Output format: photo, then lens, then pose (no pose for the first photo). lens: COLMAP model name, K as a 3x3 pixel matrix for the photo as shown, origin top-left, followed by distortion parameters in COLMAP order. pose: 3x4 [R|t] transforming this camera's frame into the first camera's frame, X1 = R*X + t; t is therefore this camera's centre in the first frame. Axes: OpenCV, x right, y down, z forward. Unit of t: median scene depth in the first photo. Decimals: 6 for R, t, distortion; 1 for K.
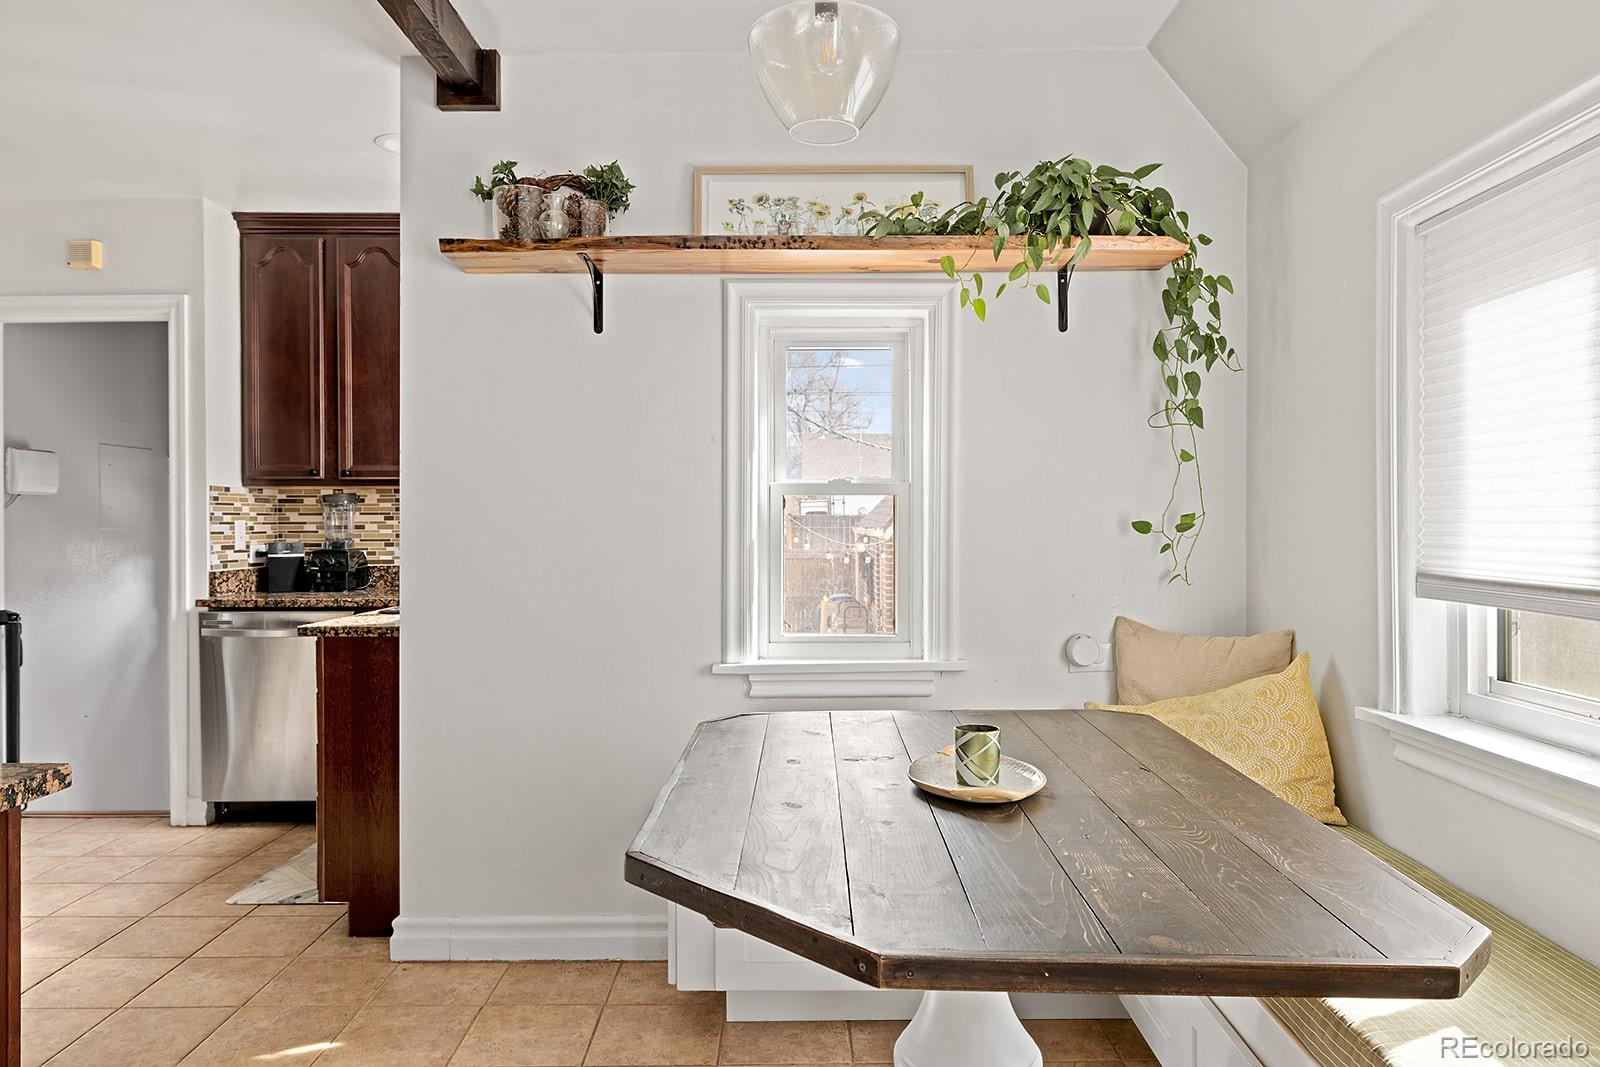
lens RADIAL K [[1092.4, 0, 787.5], [0, 1092.4, 528.4], [0, 0, 1]] dist [0.000977, -0.000564]
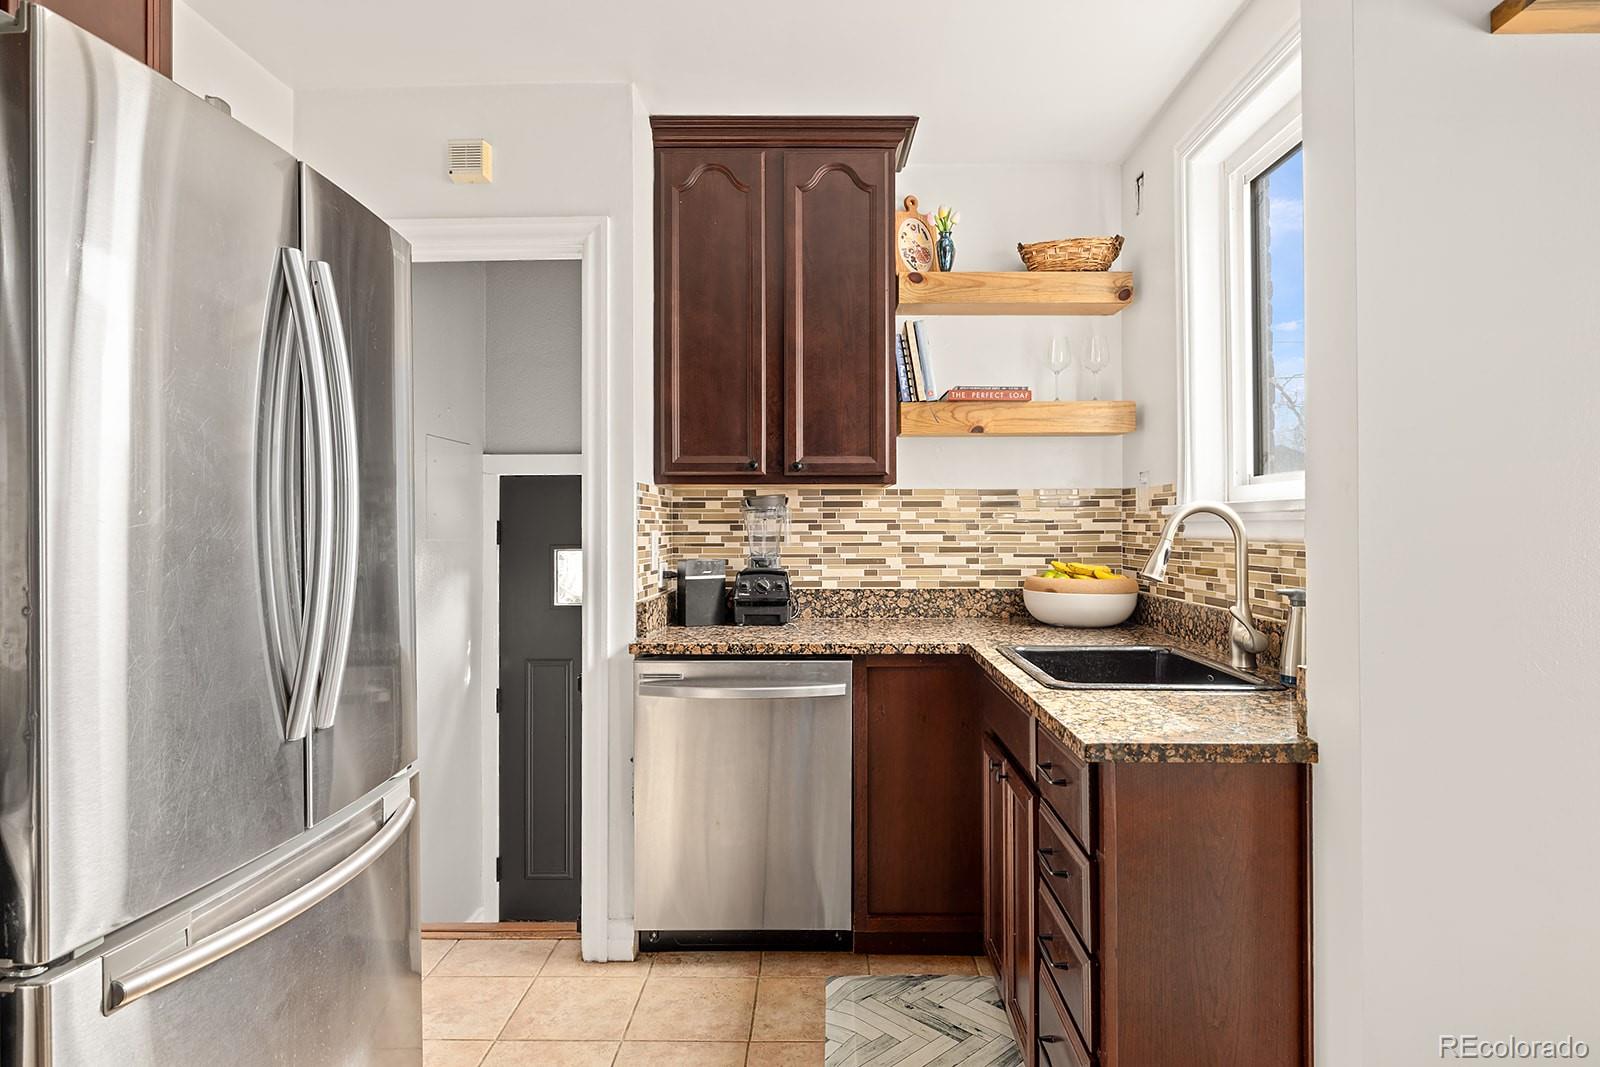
lens RADIAL K [[891.1, 0, 798.1], [0, 891.1, 518.5], [0, 0, 1]] dist [-0.005535, -0.000772]
pose [[0.999865, 0.000082, -0.016455, -0.392162], [-0.000354, 0.999864, -0.016501, -0.005521], [0.016452, 0.016505, 0.999728, 0.395365]]
